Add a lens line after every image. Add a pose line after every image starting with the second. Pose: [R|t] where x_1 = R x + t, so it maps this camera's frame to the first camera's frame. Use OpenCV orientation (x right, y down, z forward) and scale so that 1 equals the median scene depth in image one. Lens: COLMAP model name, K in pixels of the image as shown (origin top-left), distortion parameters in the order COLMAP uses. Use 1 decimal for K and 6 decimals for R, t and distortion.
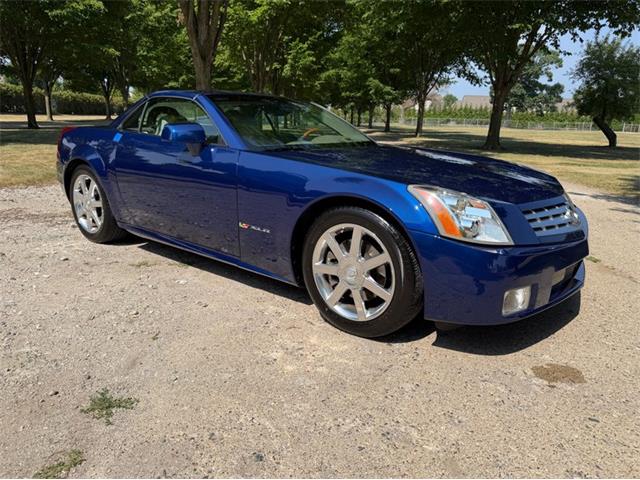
lens RADIAL K [[457.1, 0, 325.4], [0, 457.1, 240.5], [0, 0, 1]] dist [0.001367, -0.011326]
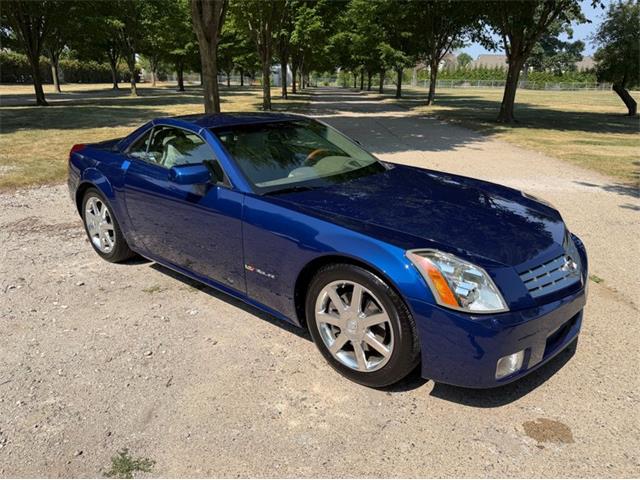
lens RADIAL K [[459.1, 0, 322.2], [0, 459.1, 238.2], [0, 0, 1]] dist [-0.005198, -0.004105]
pose [[0.999494, -0.005795, -0.031264, 0.012942], [0.008292, 0.996732, 0.080348, -0.126952], [0.030697, -0.080567, 0.996276, -0.016954]]
